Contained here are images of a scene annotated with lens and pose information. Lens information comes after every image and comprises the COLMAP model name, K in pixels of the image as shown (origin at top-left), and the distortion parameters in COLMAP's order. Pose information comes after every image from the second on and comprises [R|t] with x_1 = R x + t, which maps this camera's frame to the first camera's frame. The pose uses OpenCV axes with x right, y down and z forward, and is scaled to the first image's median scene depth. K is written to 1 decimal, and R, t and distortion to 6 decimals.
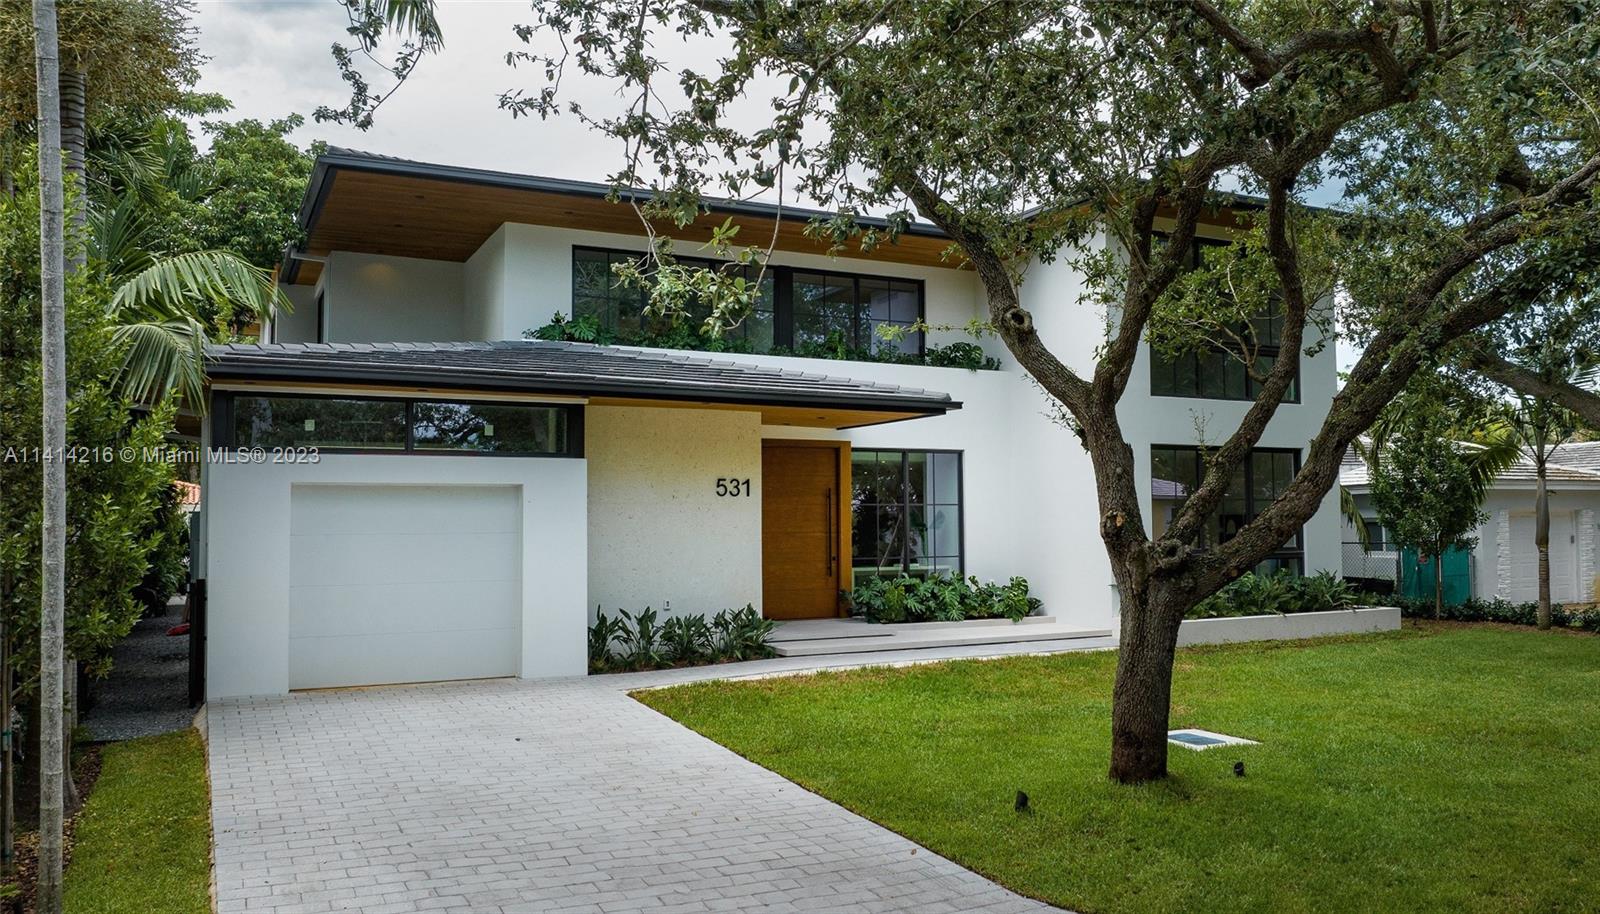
lens RADIAL K [[1118.3, 0, 800.0], [0, 1118.3, 457.0], [0, 0, 1]] dist [0.005416, 0.000964]
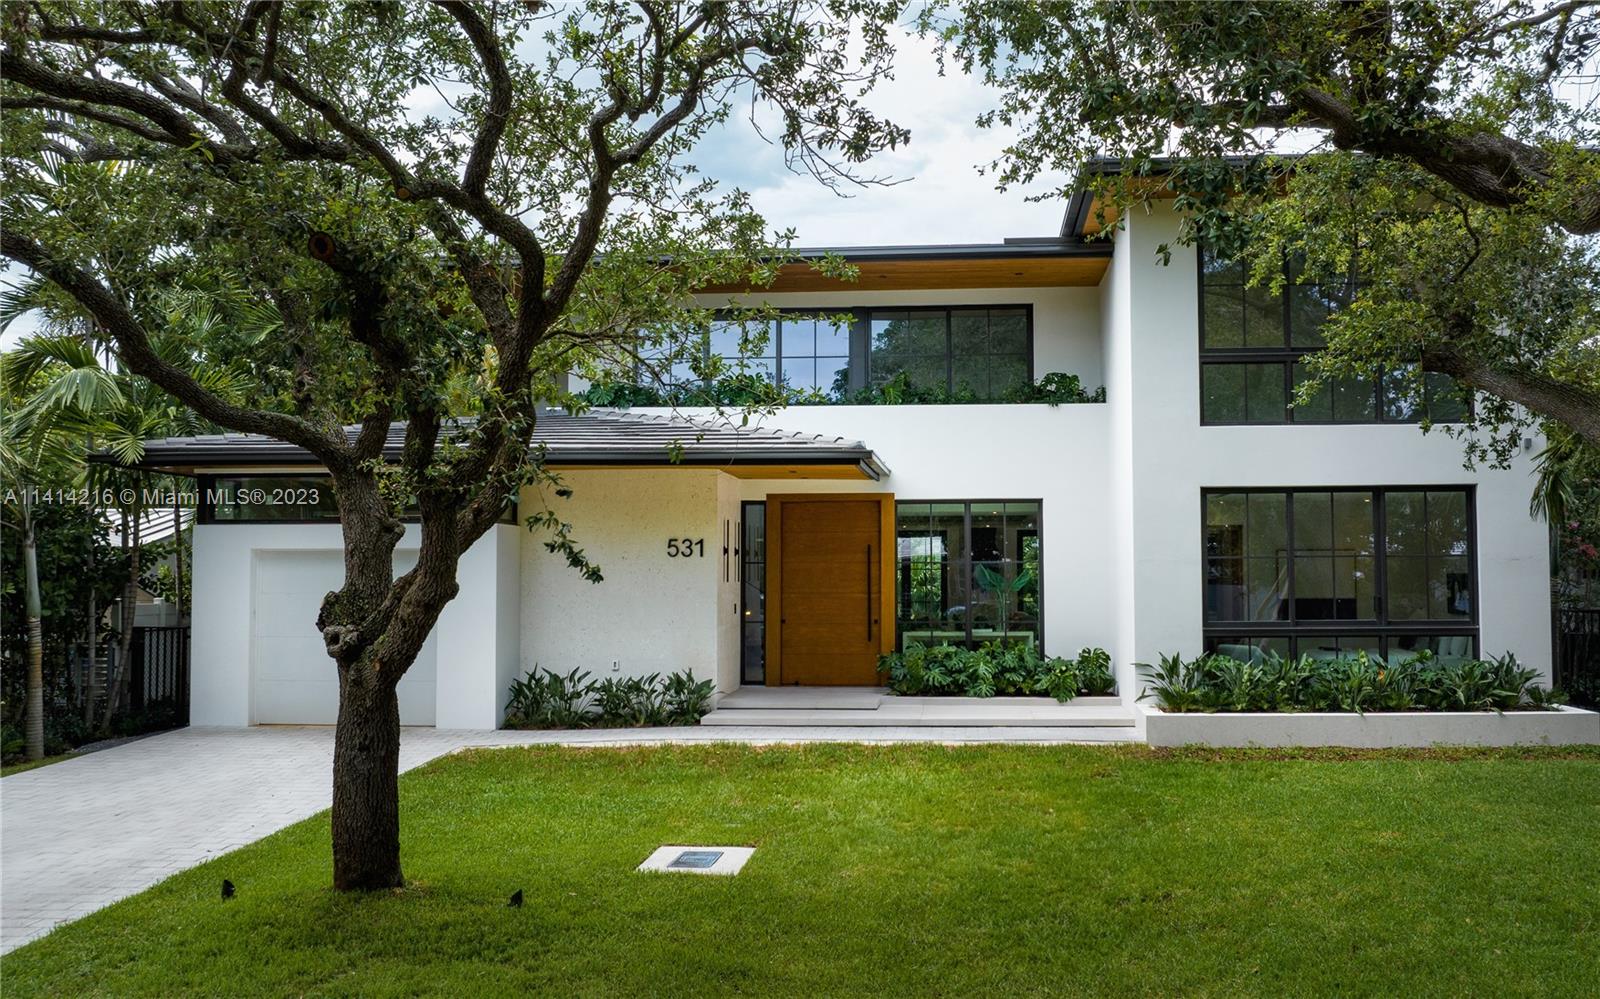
lens RADIAL K [[1155.1, 0, 833.4], [0, 1155.1, 479.9], [0, 0, 1]] dist [-0.026215, -0.001539]
pose [[0.873697, -0.034150, -0.485271, 0.493360], [0.027092, 0.999401, -0.021553, -0.006186], [0.485716, 0.005684, 0.874098, 0.164546]]
